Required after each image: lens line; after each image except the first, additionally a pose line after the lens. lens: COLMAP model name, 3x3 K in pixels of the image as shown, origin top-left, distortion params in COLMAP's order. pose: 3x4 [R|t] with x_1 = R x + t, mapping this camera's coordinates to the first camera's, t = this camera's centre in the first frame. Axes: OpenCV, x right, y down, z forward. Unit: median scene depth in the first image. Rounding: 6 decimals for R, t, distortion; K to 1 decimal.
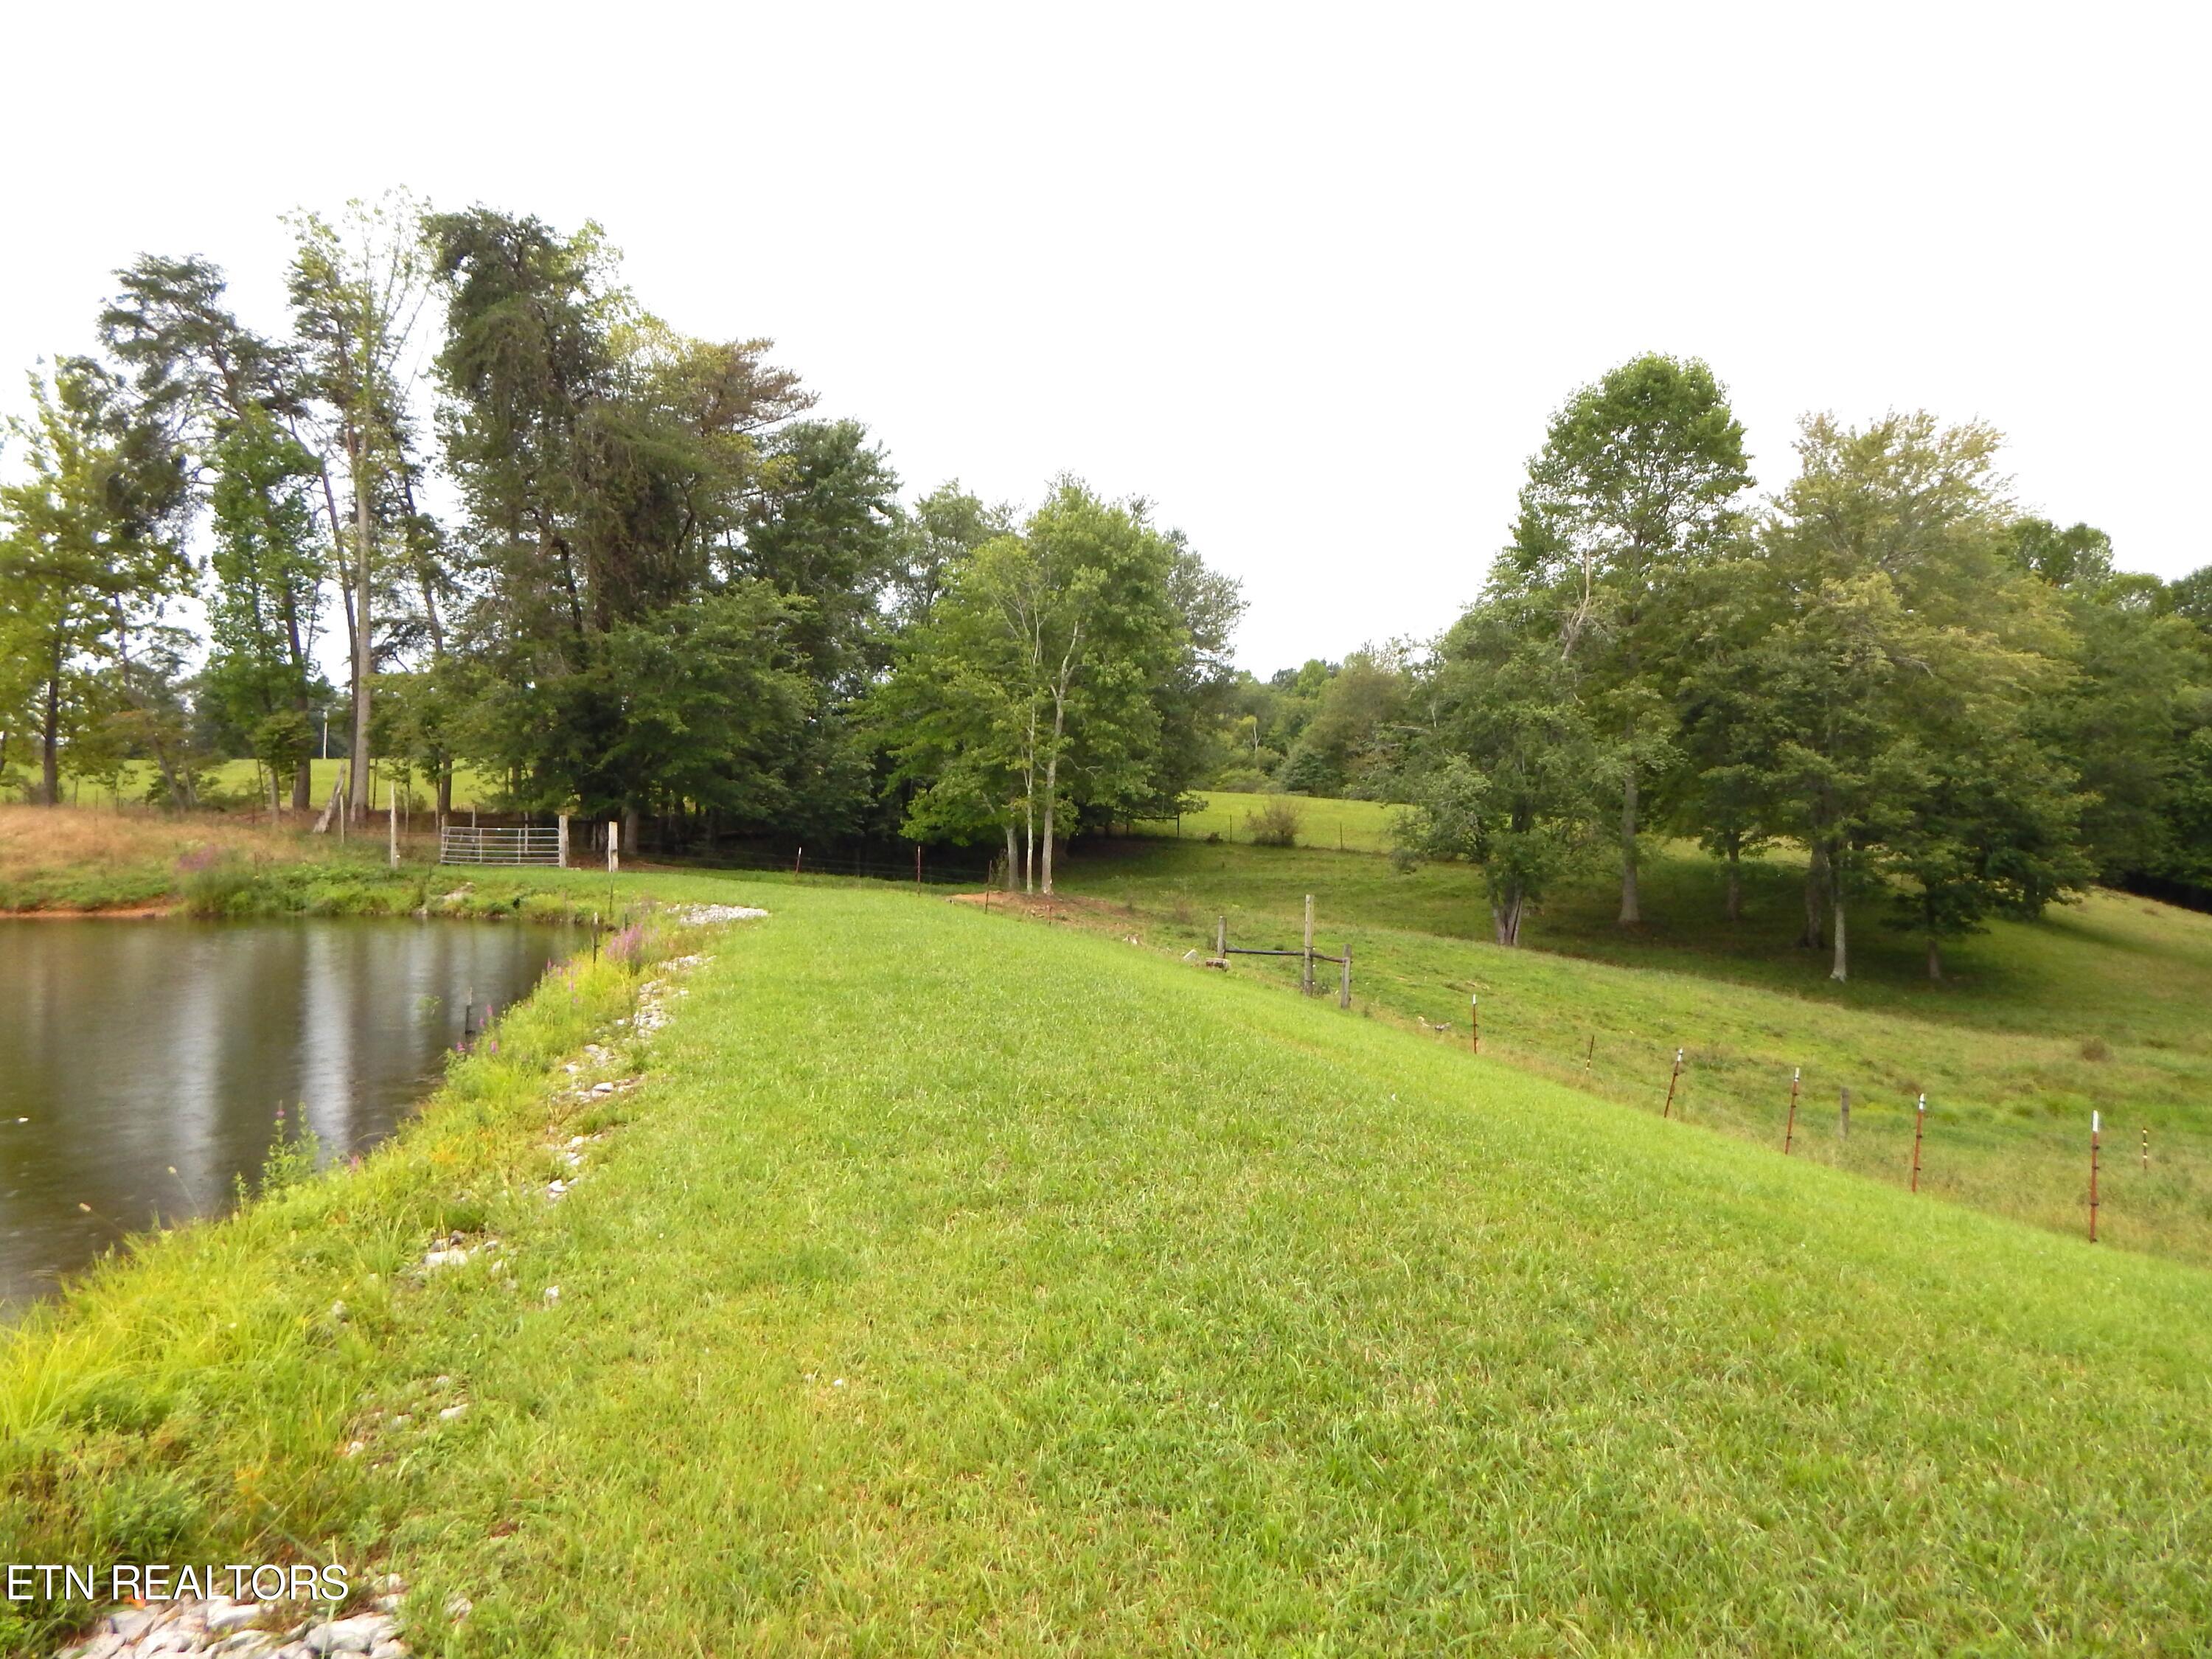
lens RADIAL K [[1418.4, 0, 1091.6], [0, 1418.4, 831.6], [0, 0, 1]] dist [-0.000207, -0.006574]
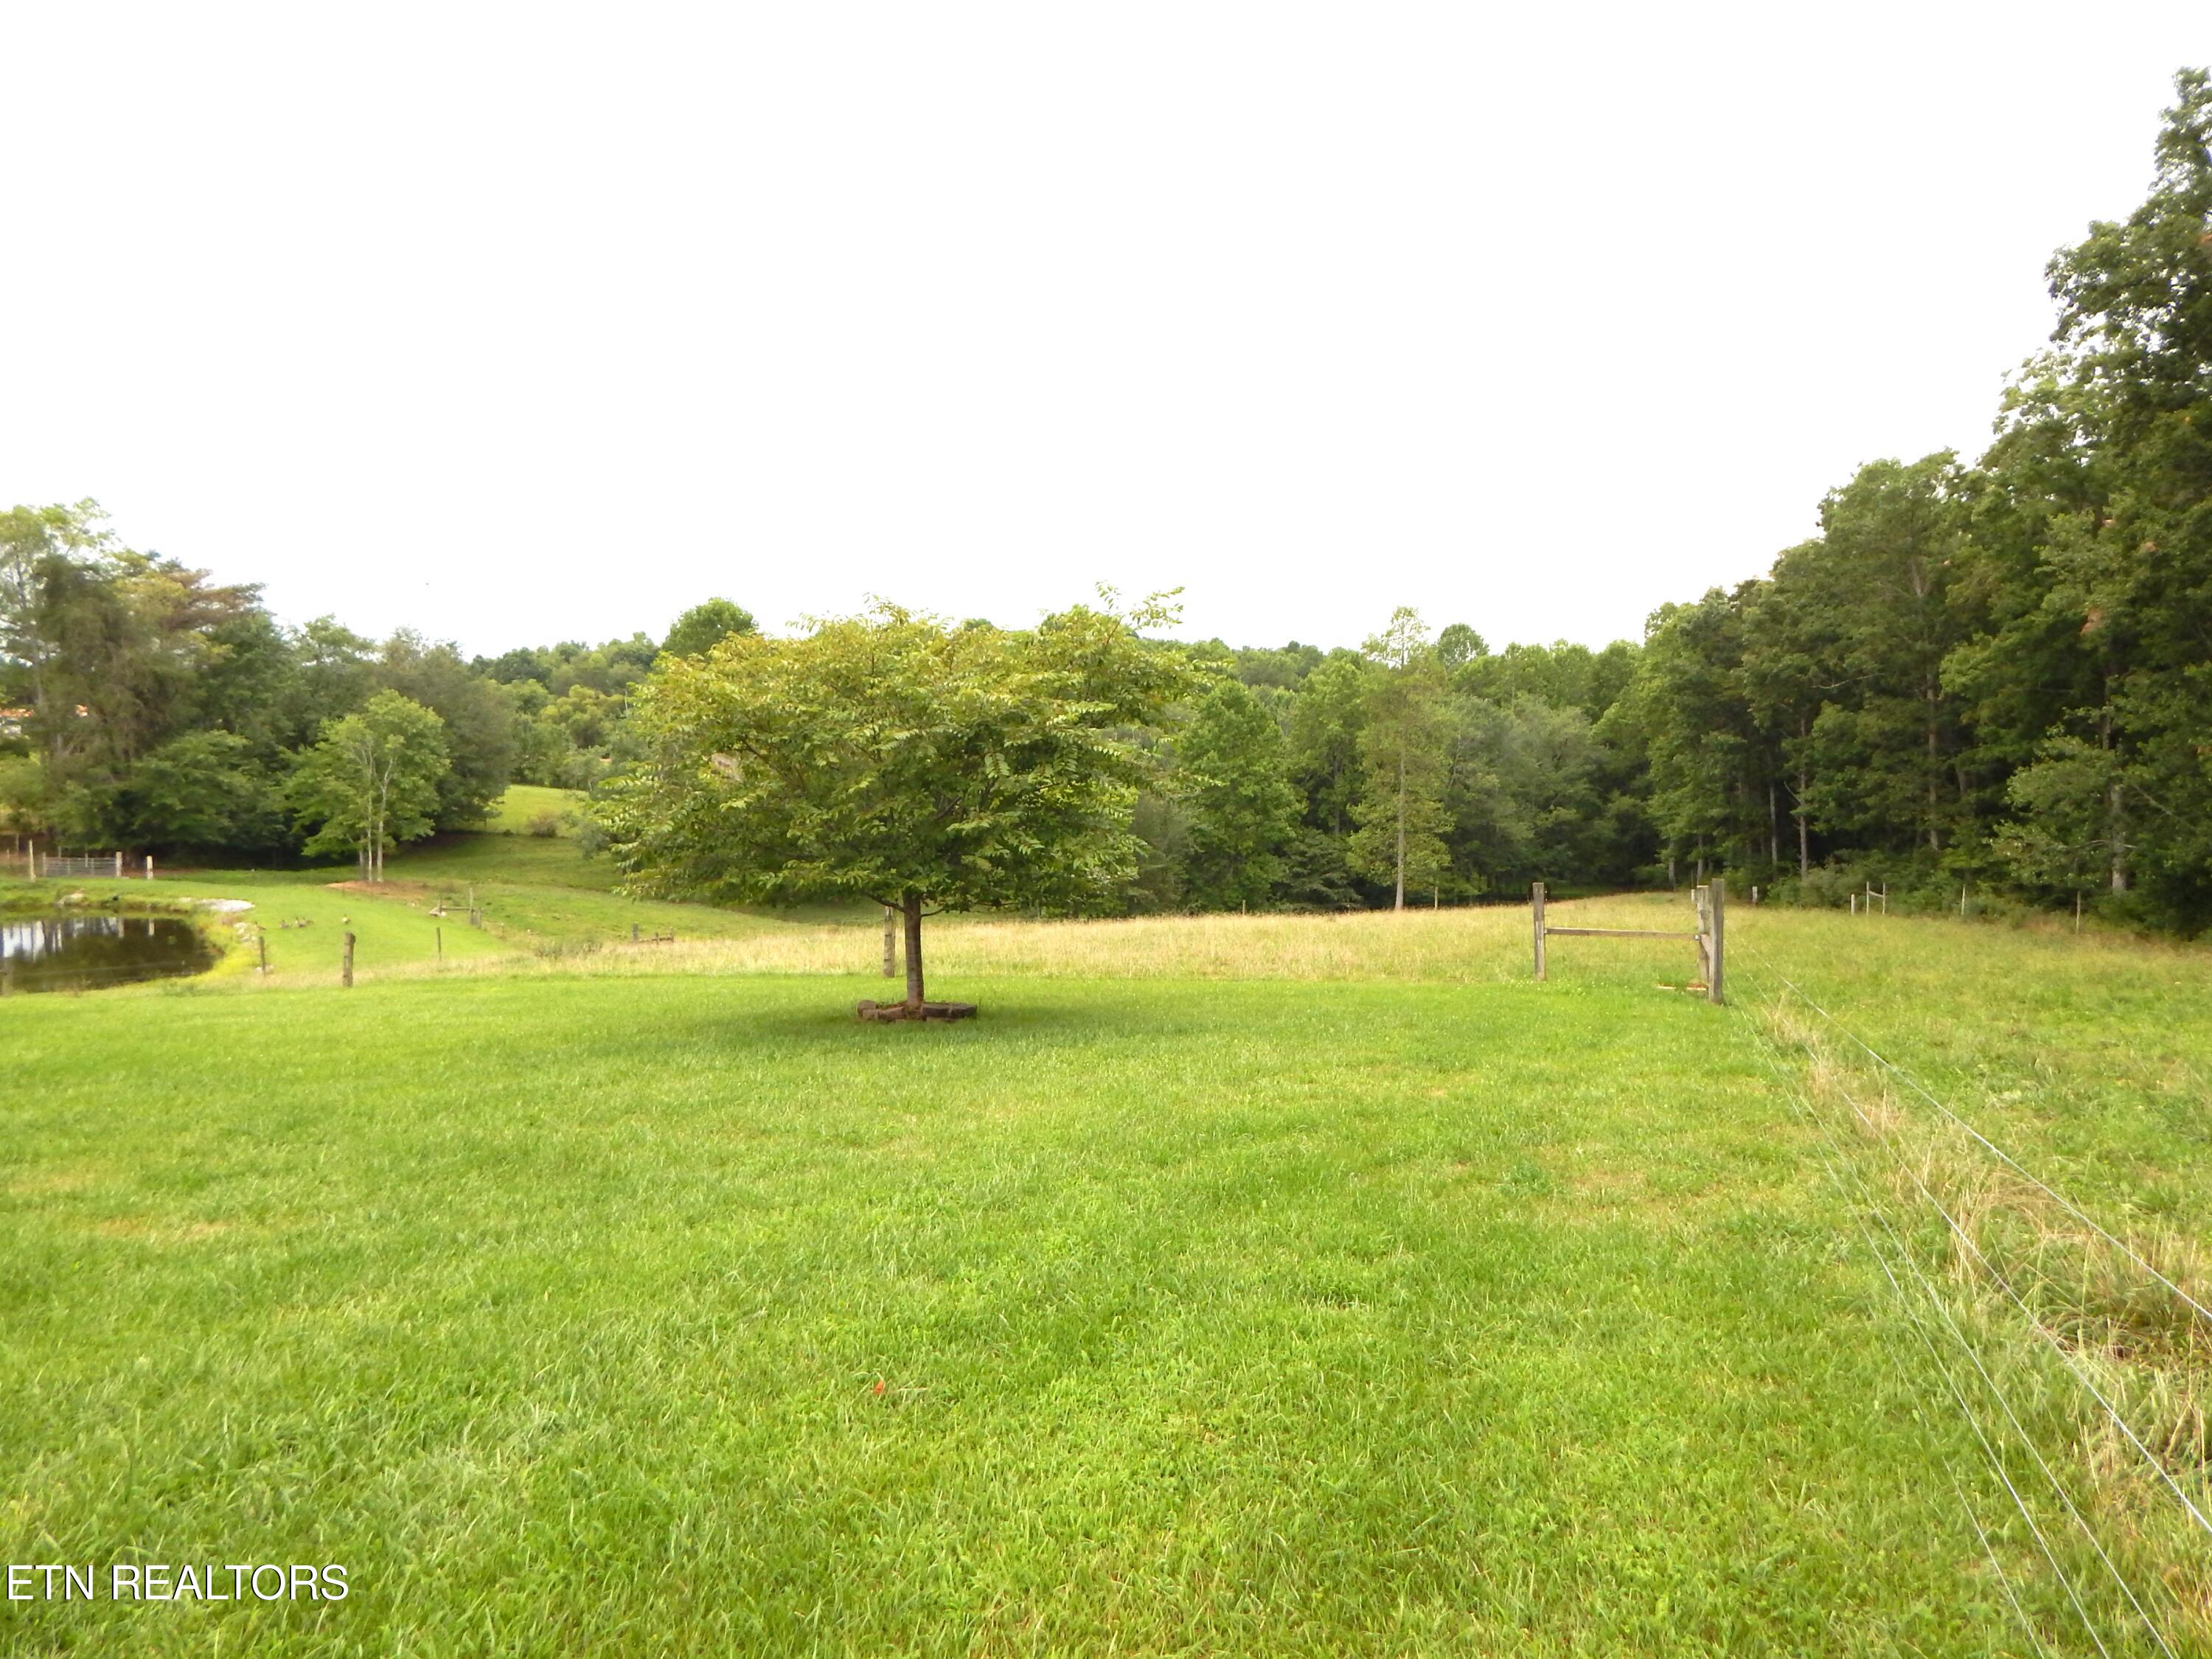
lens RADIAL K [[1445.0, 0, 1106.0], [0, 1445.0, 829.5], [0, 0, 1]] dist [-0.001650, -0.001659]
pose [[0.929677, -0.018323, 0.367920, 0.182861], [-0.003121, 0.998335, 0.057606, -0.160391], [-0.368363, -0.054703, 0.928071, -1.398611]]
